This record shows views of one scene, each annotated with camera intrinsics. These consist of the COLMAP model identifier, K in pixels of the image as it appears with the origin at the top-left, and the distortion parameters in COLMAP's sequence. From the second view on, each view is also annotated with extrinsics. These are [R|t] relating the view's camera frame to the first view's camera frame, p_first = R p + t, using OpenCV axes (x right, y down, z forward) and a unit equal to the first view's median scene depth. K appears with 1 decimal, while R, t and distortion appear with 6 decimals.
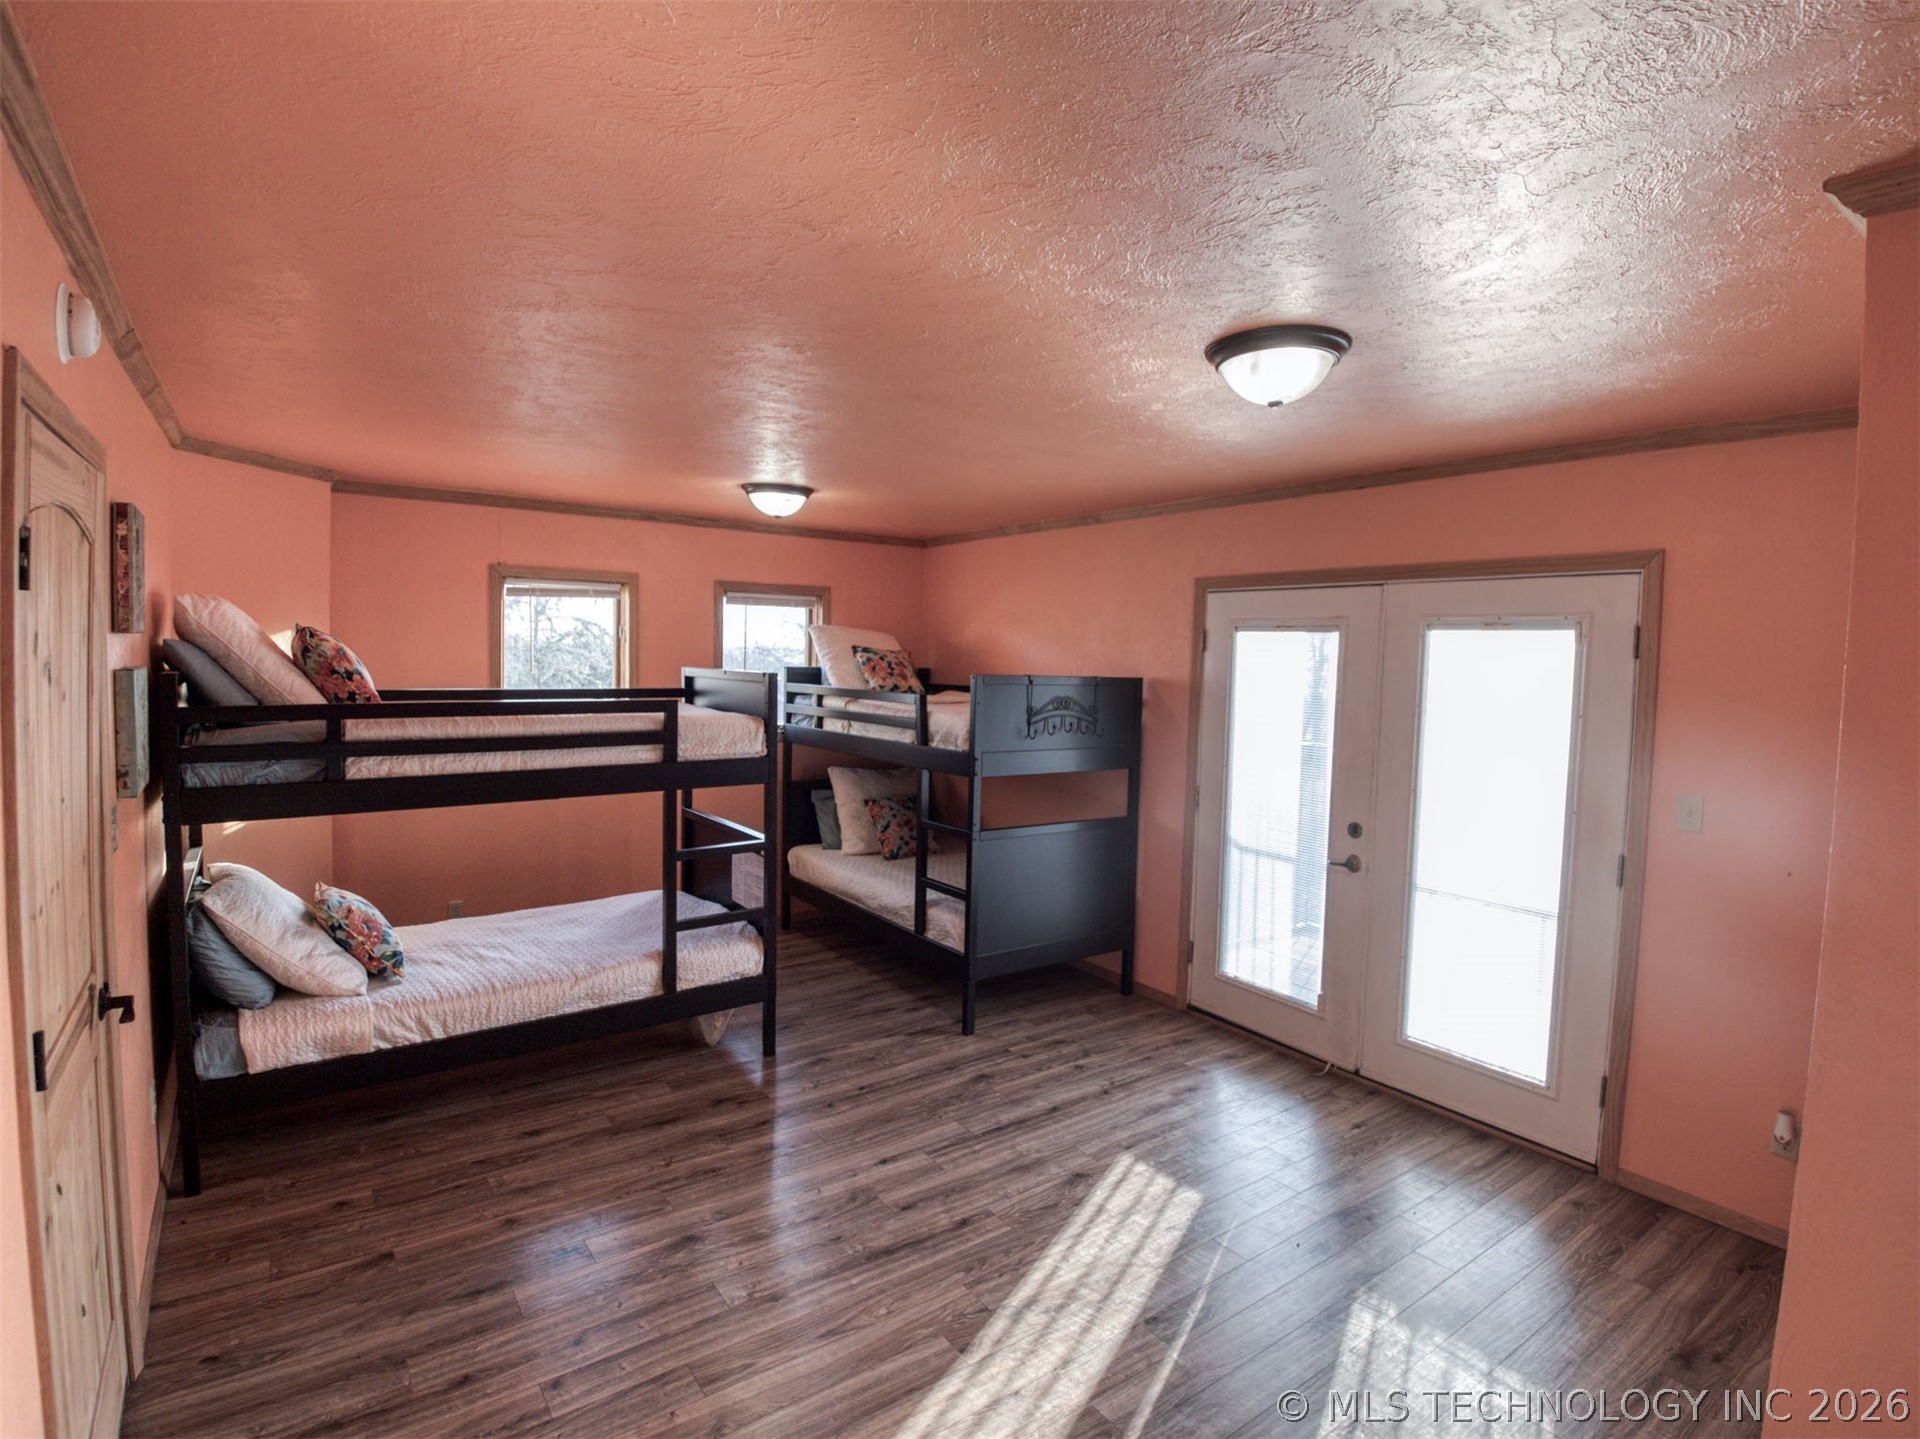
lens RADIAL K [[969.5, 0, 974.3], [0, 969.5, 705.8], [0, 0, 1]] dist [-0.000881, -0.029336]
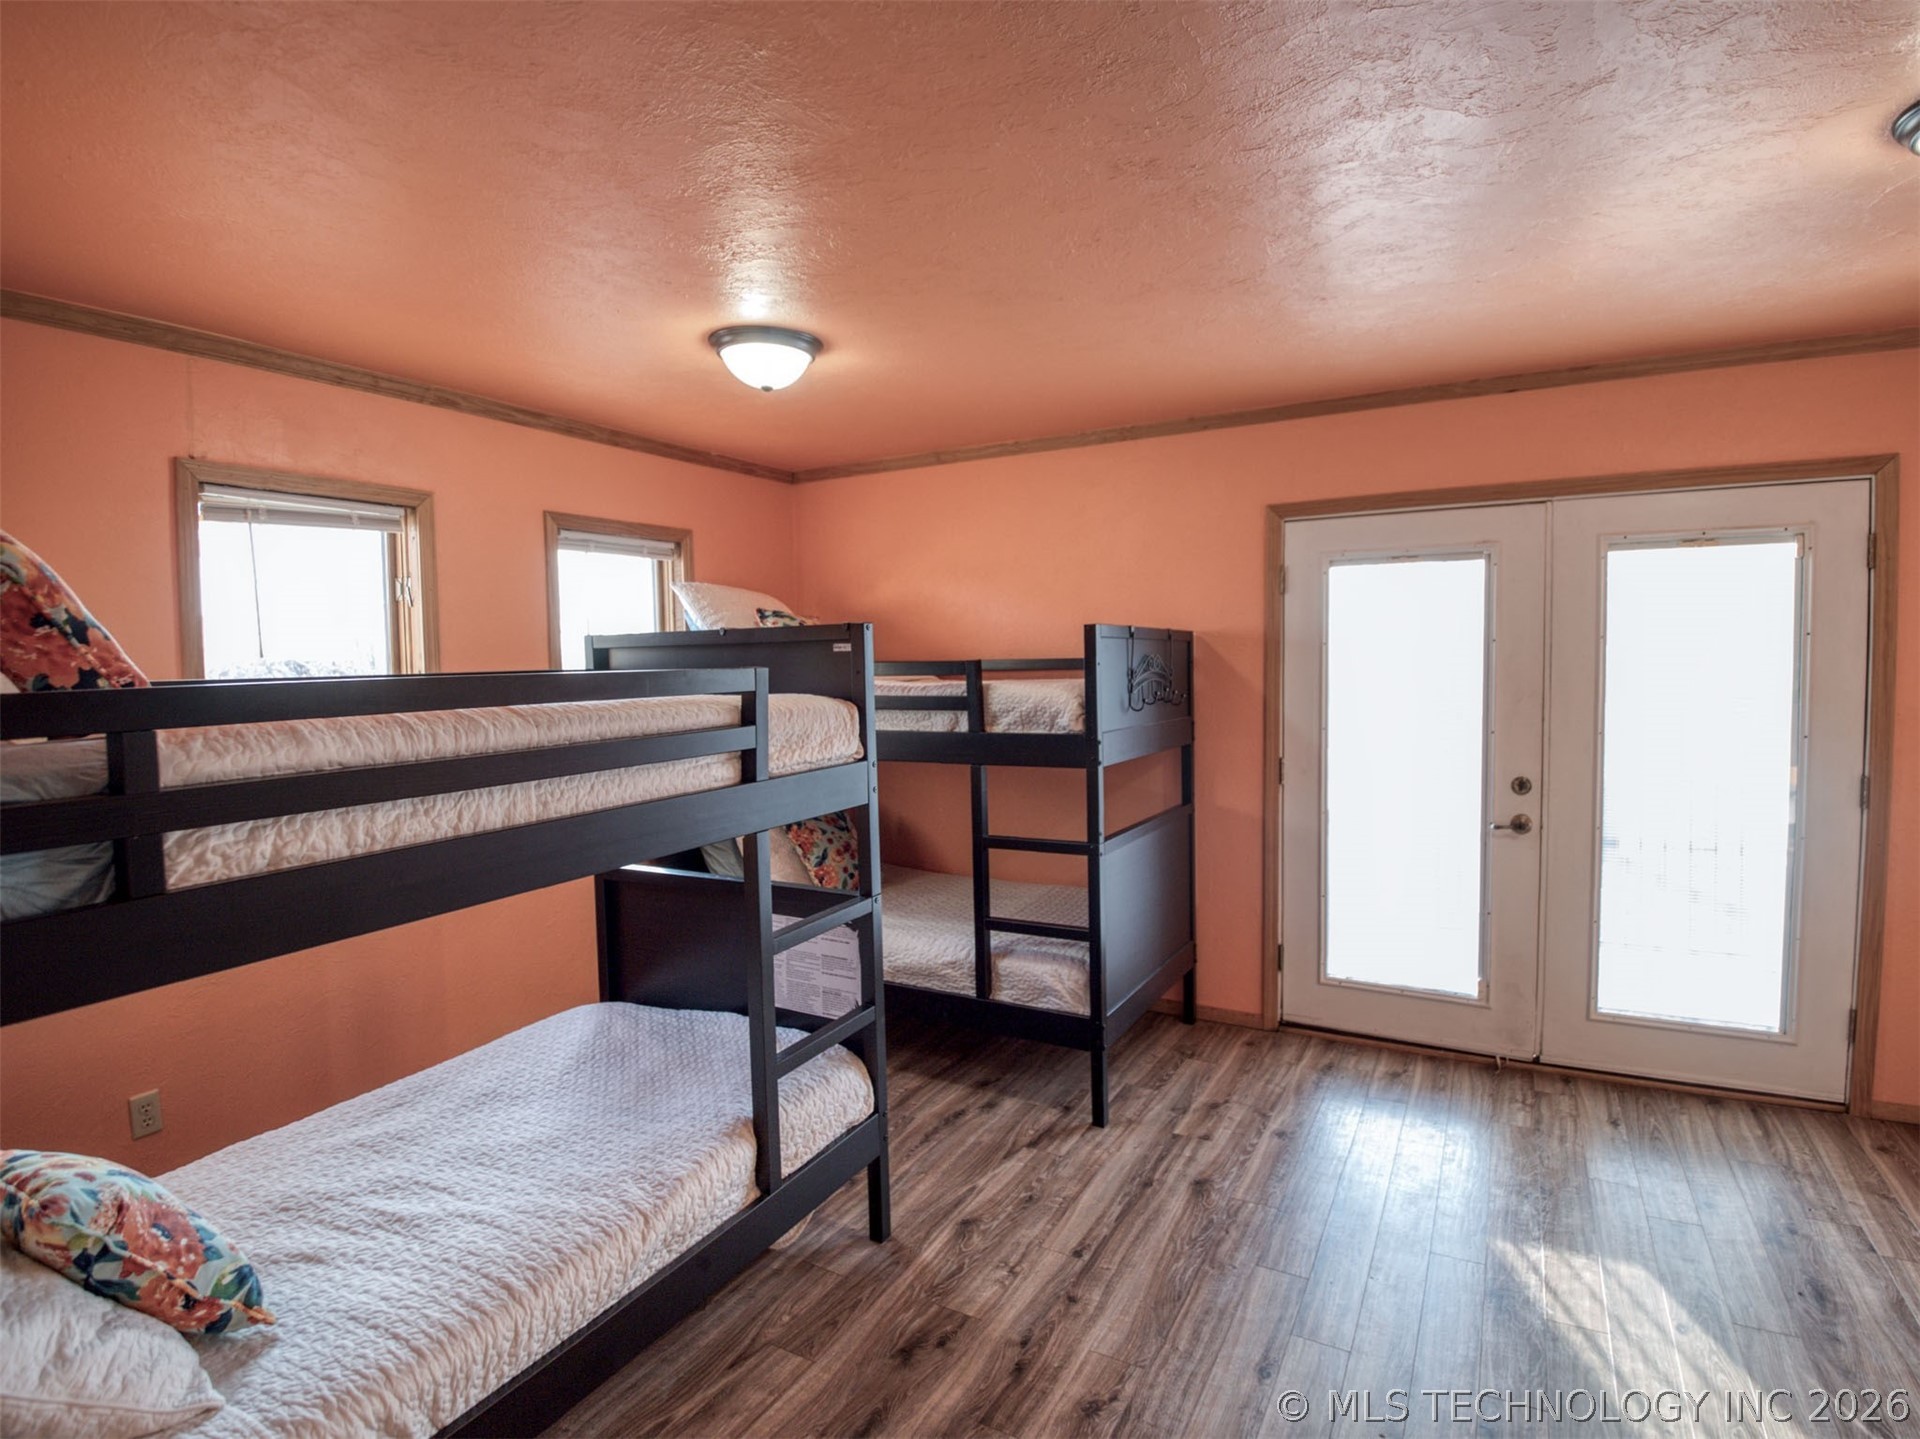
lens RADIAL K [[970.8, 0, 962.5], [0, 970.8, 710.6], [0, 0, 1]] dist [-0.023380, -0.011647]
pose [[0.904614, -0.063509, 0.421474, -0.411643], [0.062982, 0.997899, 0.015188, 0.016026], [-0.421553, 0.012806, 0.906713, 0.419062]]
